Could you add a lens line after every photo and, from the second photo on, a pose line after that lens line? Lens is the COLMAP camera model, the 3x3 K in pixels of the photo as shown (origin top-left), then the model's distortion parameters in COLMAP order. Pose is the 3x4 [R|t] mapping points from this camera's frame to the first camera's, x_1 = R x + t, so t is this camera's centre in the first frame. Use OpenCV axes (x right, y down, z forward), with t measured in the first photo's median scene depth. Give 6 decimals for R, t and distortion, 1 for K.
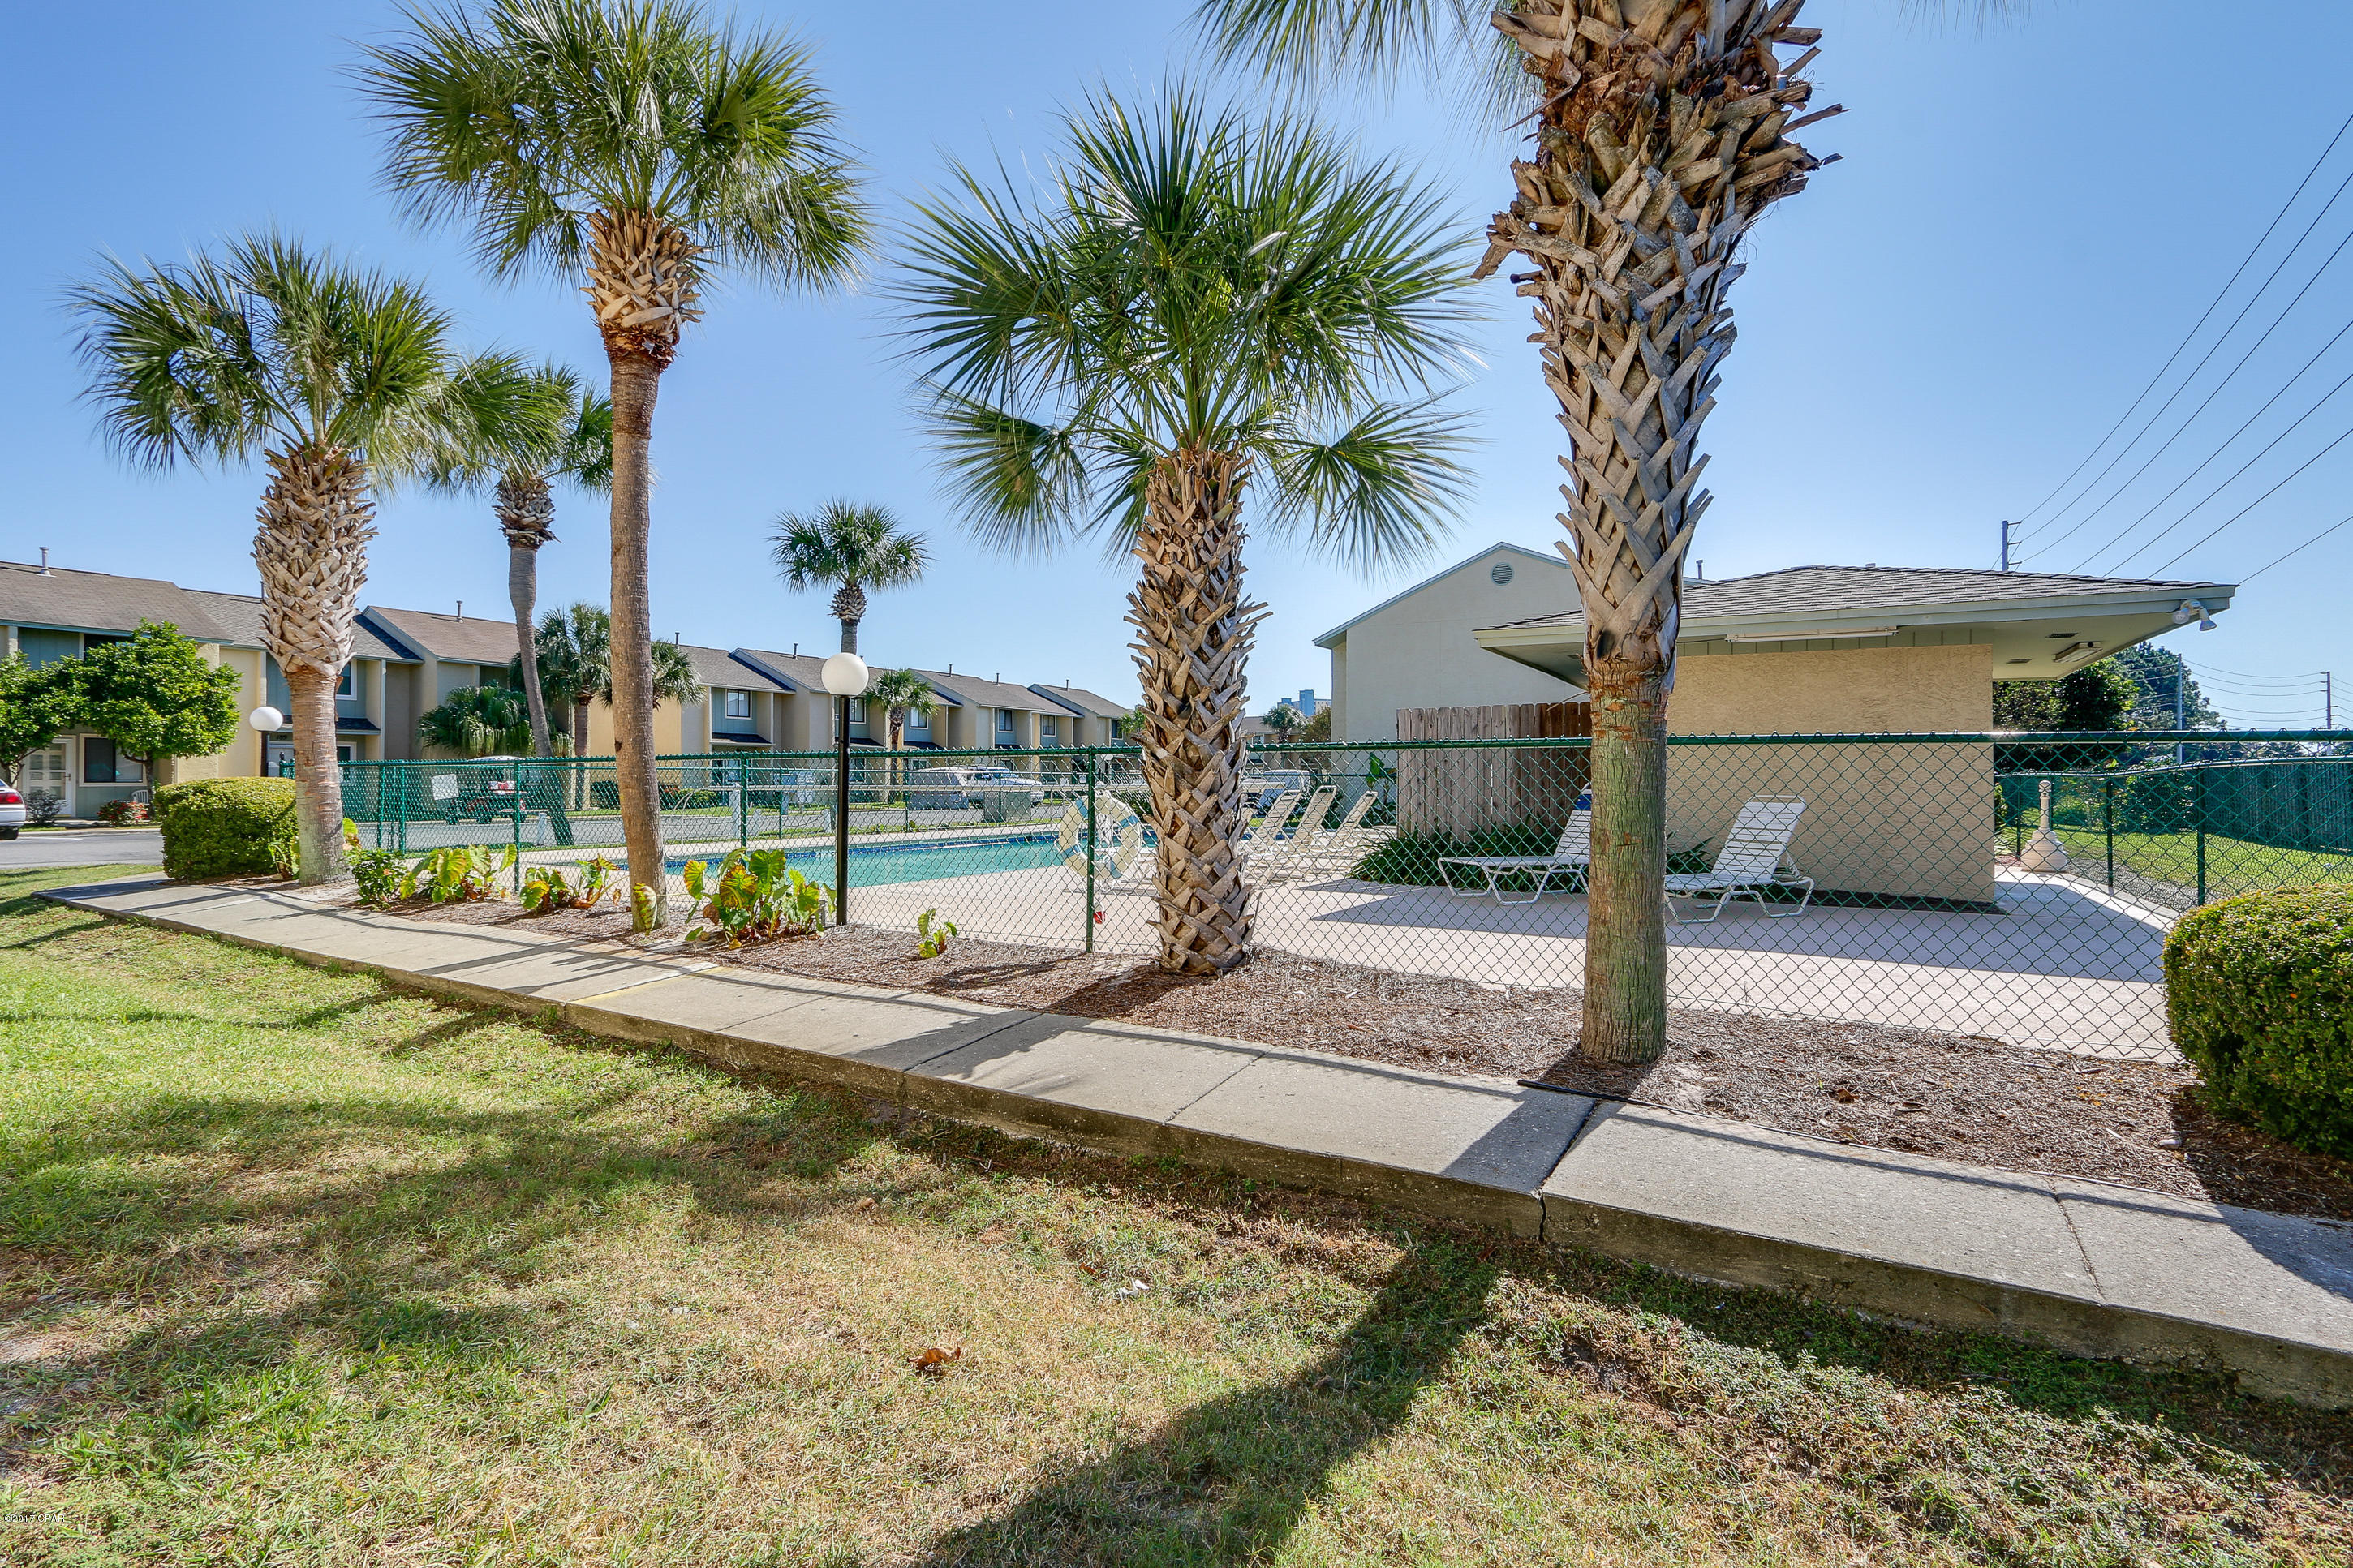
lens RADIAL K [[1112.5, 0, 1175.0], [0, 1112.5, 725.2], [0, 0, 1]] dist [-0.014310, -0.000992]
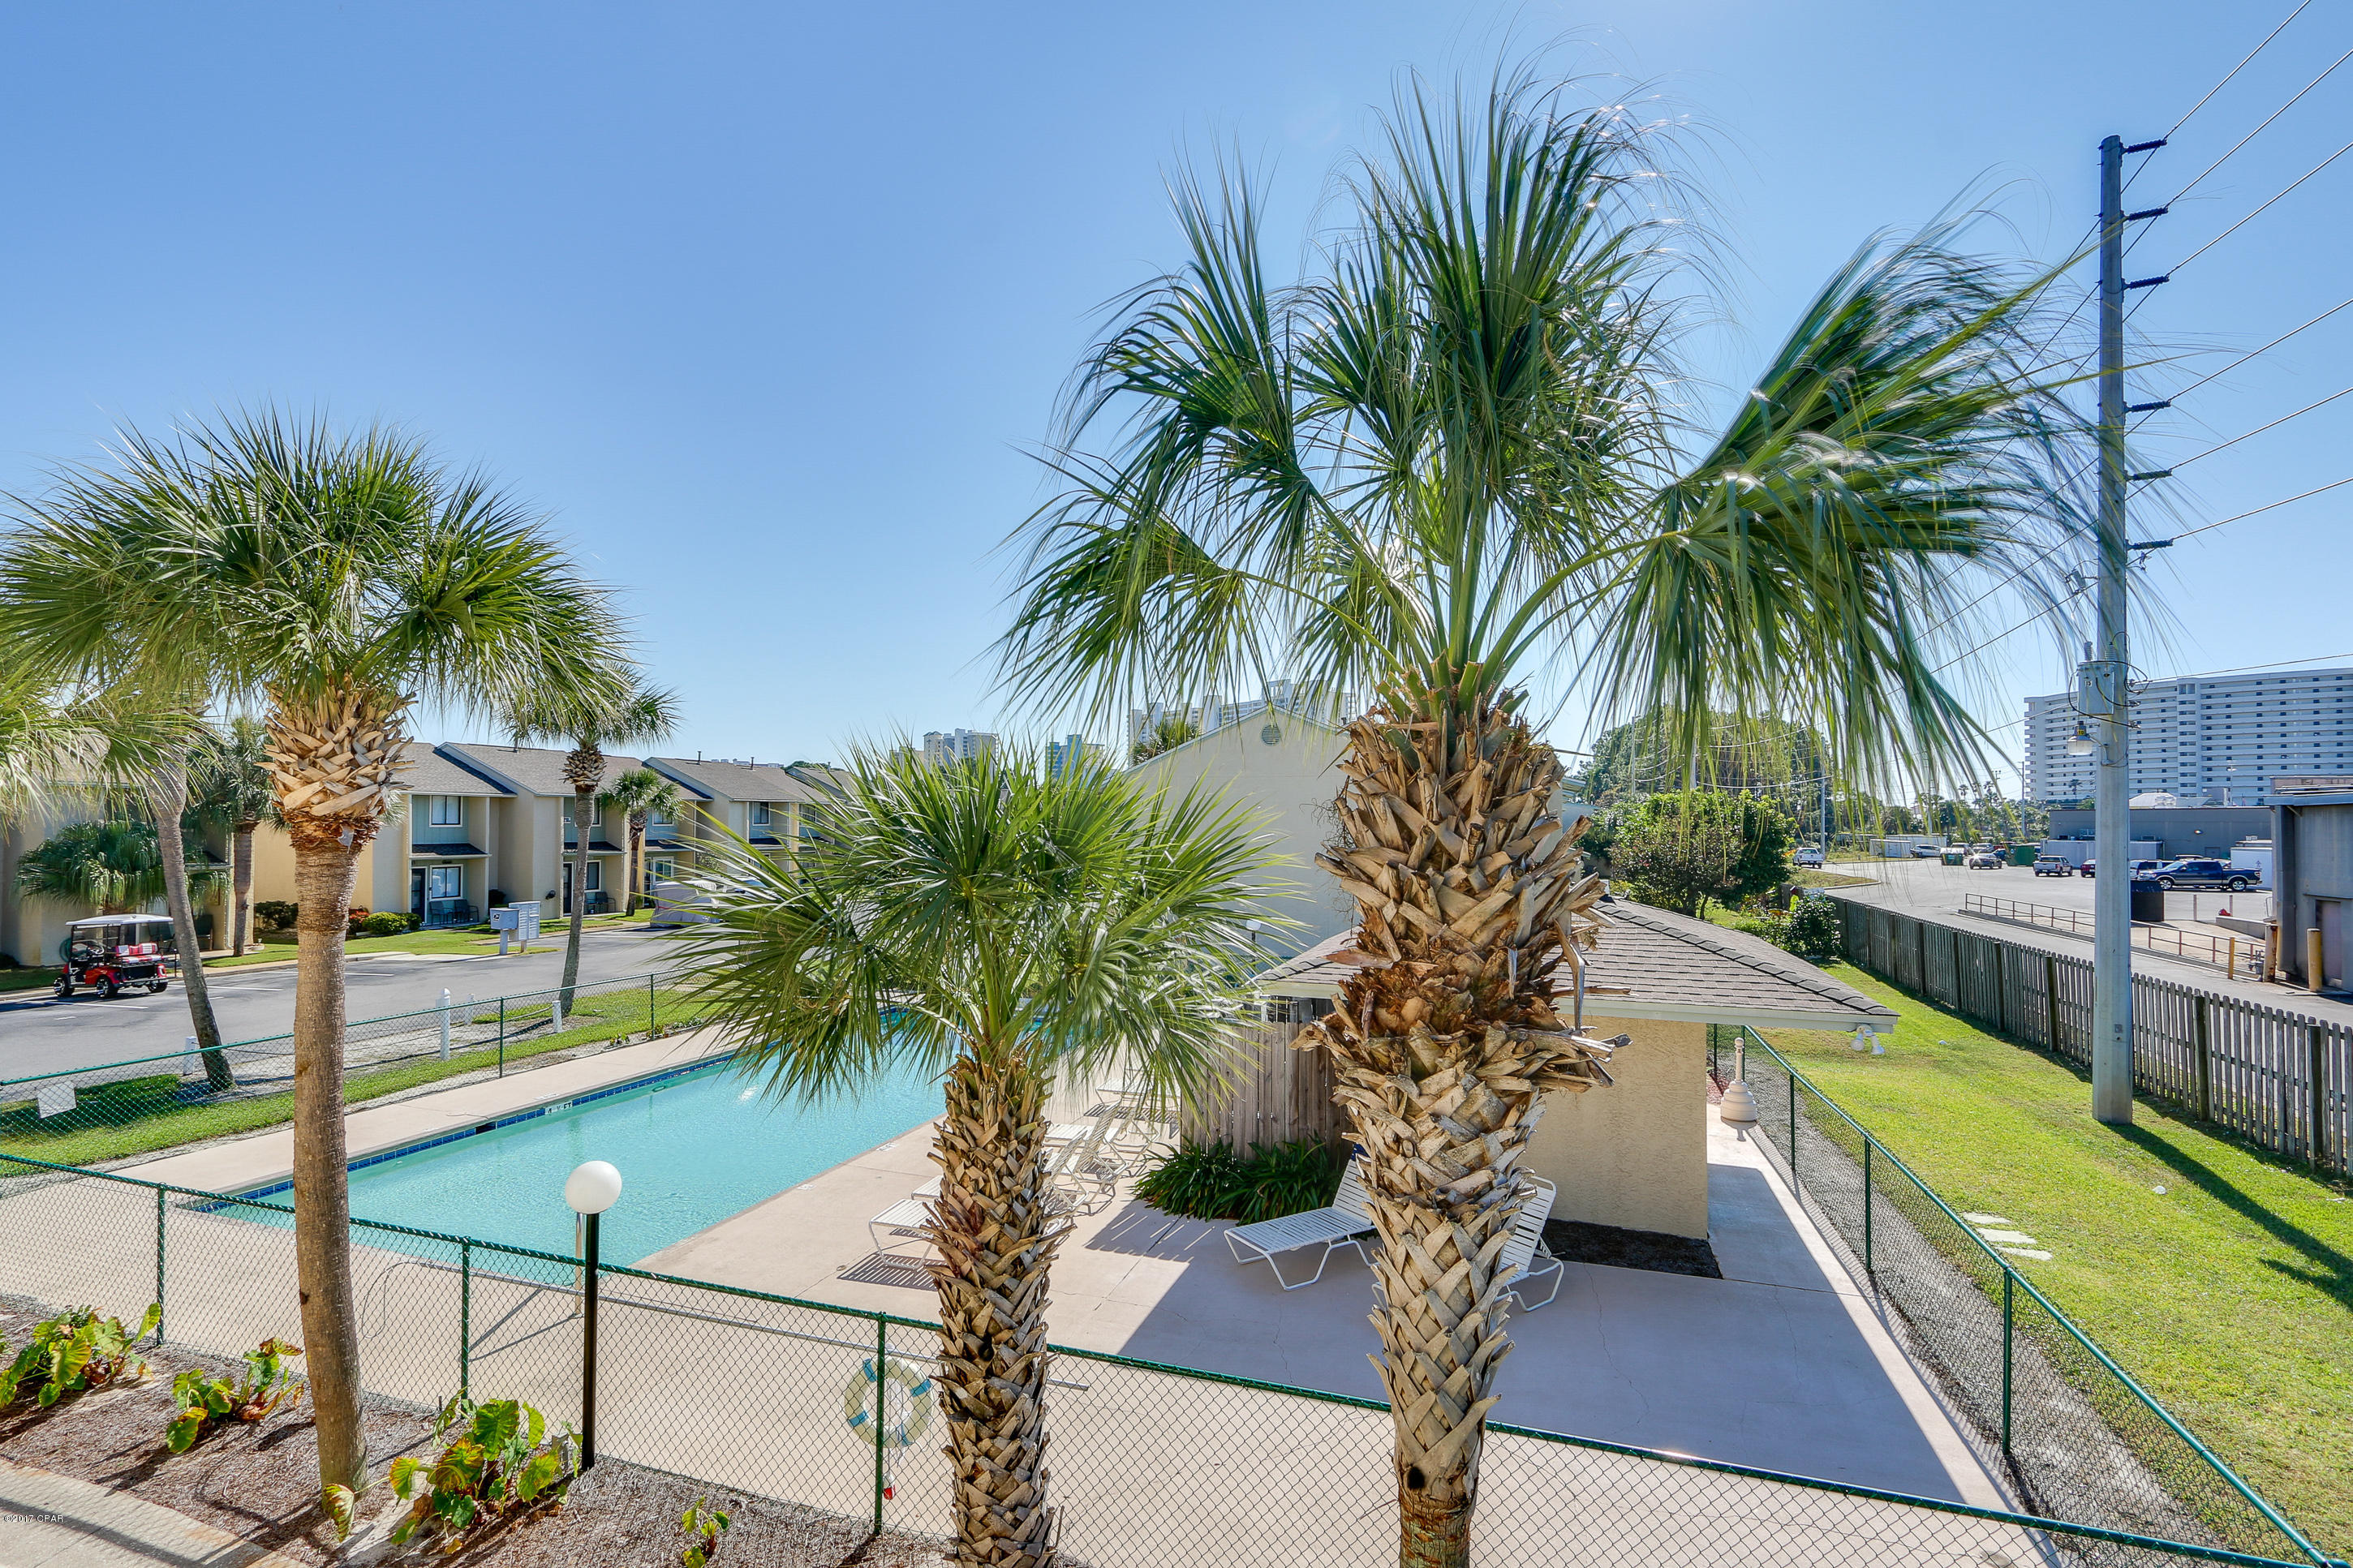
lens RADIAL K [[1105.8, 0, 1196.4], [0, 1105.8, 795.8], [0, 0, 1]] dist [-0.016432, 0.002354]
pose [[0.974661, 0.007702, 0.223556, -0.030156], [-0.005541, 0.999932, -0.010296, -0.475105], [-0.223620, 0.008796, 0.974637, 0.030689]]
